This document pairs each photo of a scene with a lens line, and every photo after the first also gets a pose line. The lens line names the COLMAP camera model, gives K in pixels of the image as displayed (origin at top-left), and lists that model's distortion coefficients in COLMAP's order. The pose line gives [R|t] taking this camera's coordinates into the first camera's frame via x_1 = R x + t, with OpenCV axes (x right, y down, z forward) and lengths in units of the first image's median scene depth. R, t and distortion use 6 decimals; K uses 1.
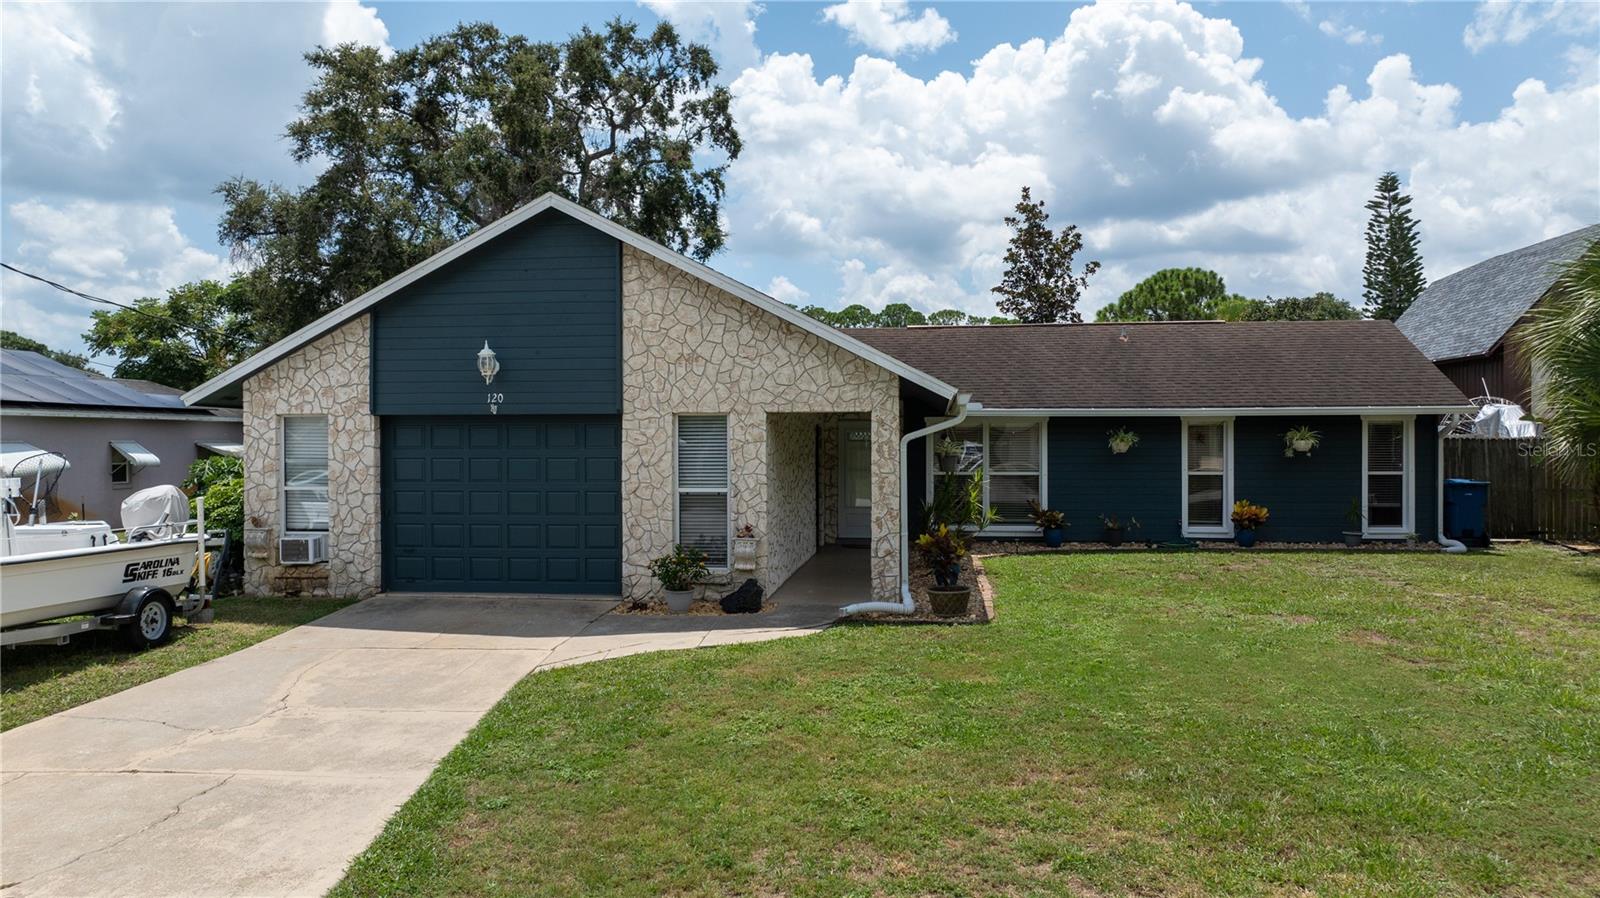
lens RADIAL K [[1049.8, 0, 796.1], [0, 1049.8, 449.4], [0, 0, 1]] dist [-0.020073, 0.002089]
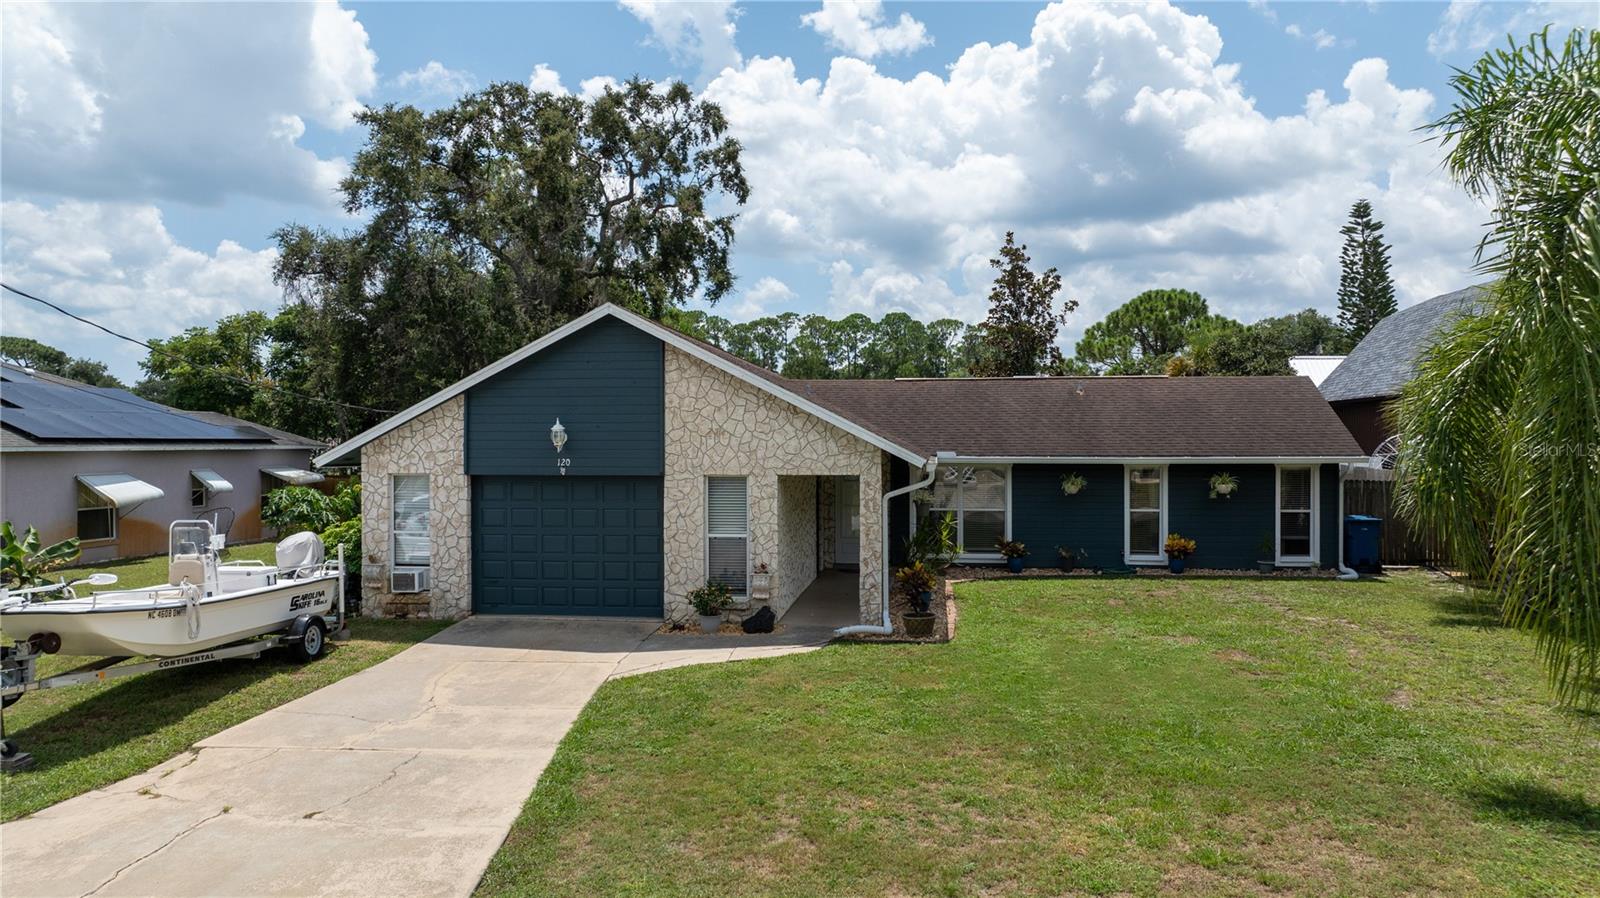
lens RADIAL K [[1049.8, 0, 797.4], [0, 1049.8, 449.3], [0, 0, 1]] dist [-0.020073, 0.002089]
pose [[0.999999, 0.001683, 0.000149, -0.004503], [-0.001683, 0.999998, -0.000452, -0.063128], [-0.000150, 0.000451, 1.000000, -0.262258]]
